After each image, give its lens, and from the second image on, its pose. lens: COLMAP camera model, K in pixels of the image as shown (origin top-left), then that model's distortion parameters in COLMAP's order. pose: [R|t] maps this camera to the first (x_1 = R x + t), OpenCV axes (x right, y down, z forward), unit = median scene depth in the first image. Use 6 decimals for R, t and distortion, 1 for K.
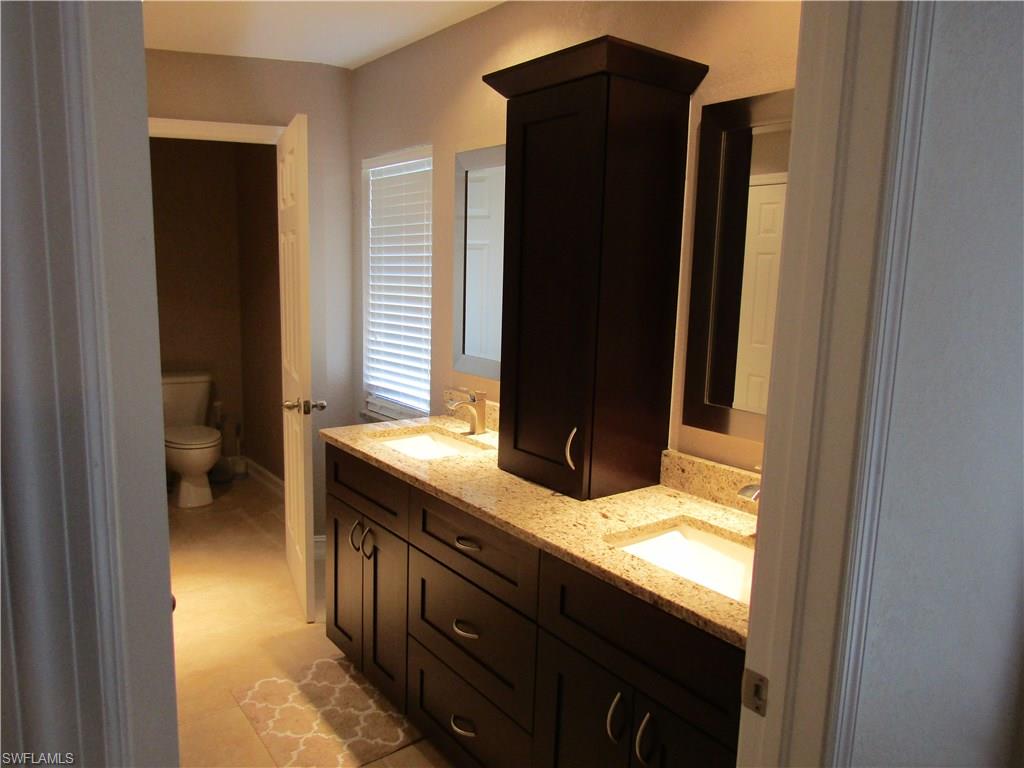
lens RADIAL K [[732.7, 0, 516.3], [0, 732.7, 389.2], [0, 0, 1]] dist [-0.003516, -0.002917]
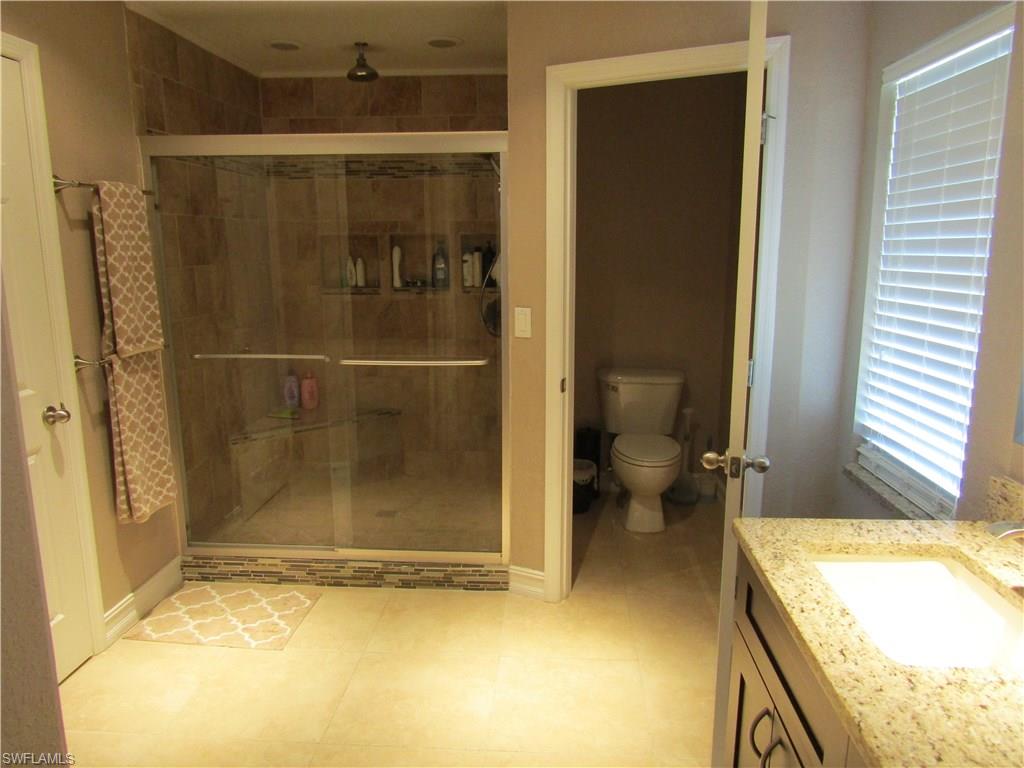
lens RADIAL K [[732.7, 0, 516.3], [0, 732.7, 389.2], [0, 0, 1]] dist [-0.003516, -0.002917]
pose [[0.755709, 0.096229, -0.647799, -0.018335], [-0.076661, 0.995344, 0.058424, -0.054378], [0.650405, 0.005509, 0.759568, 0.322444]]
